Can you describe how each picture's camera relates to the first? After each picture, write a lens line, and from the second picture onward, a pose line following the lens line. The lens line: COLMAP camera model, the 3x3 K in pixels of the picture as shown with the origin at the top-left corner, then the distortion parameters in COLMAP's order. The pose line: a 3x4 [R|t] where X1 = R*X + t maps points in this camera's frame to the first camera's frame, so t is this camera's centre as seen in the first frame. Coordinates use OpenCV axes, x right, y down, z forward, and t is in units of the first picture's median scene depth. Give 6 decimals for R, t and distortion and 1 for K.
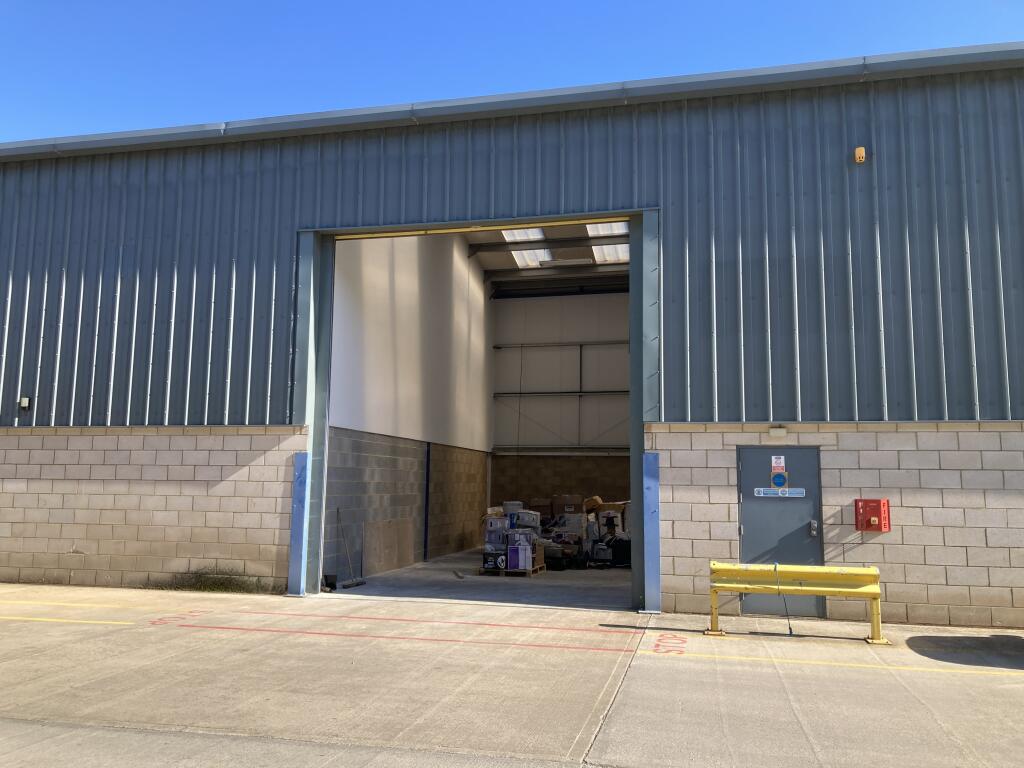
lens RADIAL K [[848.7, 0, 512.8], [0, 848.7, 369.5], [0, 0, 1]] dist [0.007602, 0.005229]
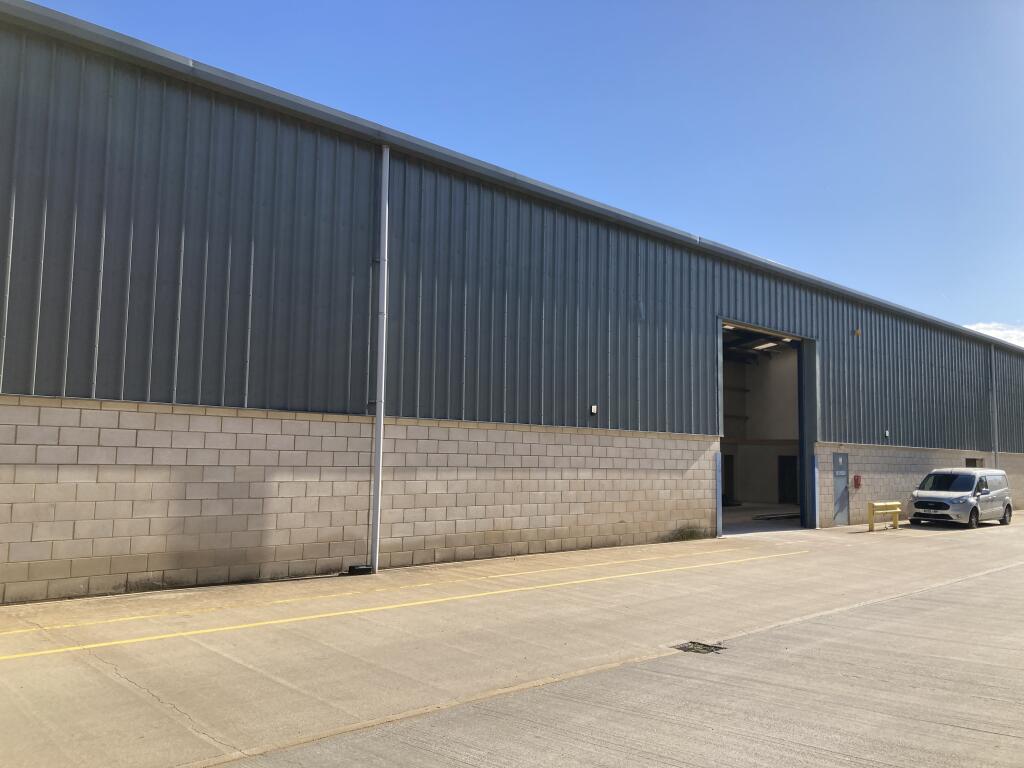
lens RADIAL K [[854.5, 0, 512.0], [0, 854.5, 384.0], [0, 0, 1]] dist [0.027403, 0.002334]
pose [[0.525560, 0.076162, 0.847341, -1.795526], [-0.115471, 0.993154, -0.017648, 0.039383], [-0.842884, -0.088568, 0.530756, 0.440469]]
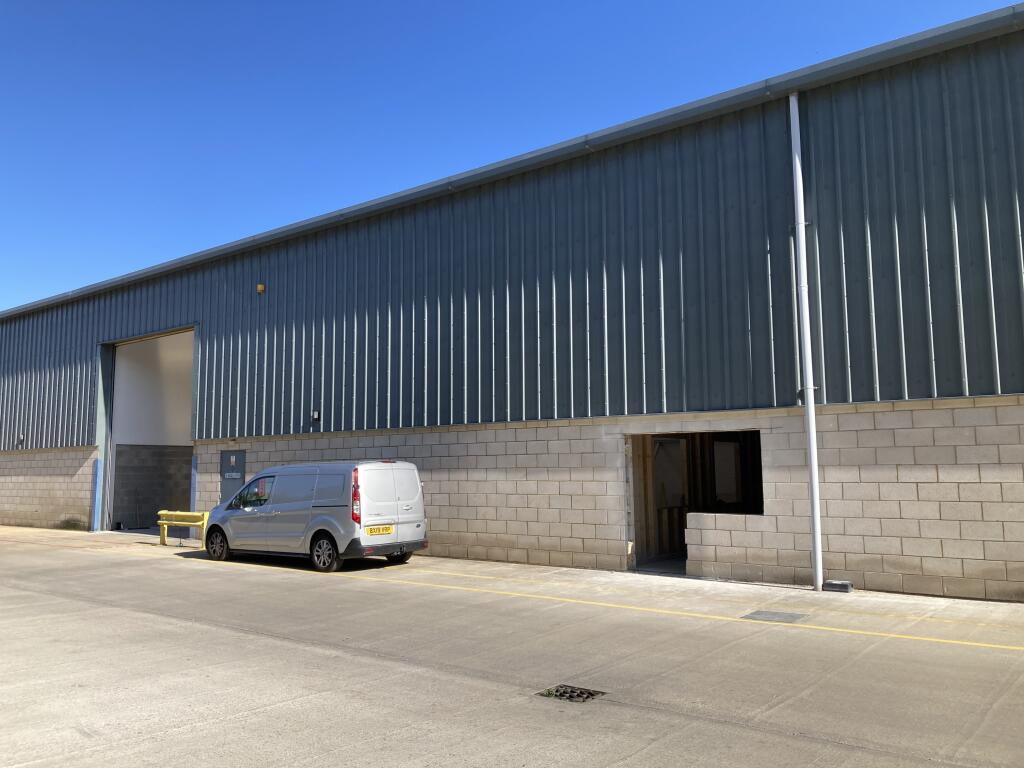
lens RADIAL K [[825.2, 0, 537.0], [0, 825.2, 369.6], [0, 0, 1]] dist [0.013689, 0.002725]
pose [[0.917582, -0.068836, -0.391542, 1.366017], [0.074600, 0.997213, -0.000493, -0.029880], [0.390485, -0.028756, 0.920160, -0.332022]]
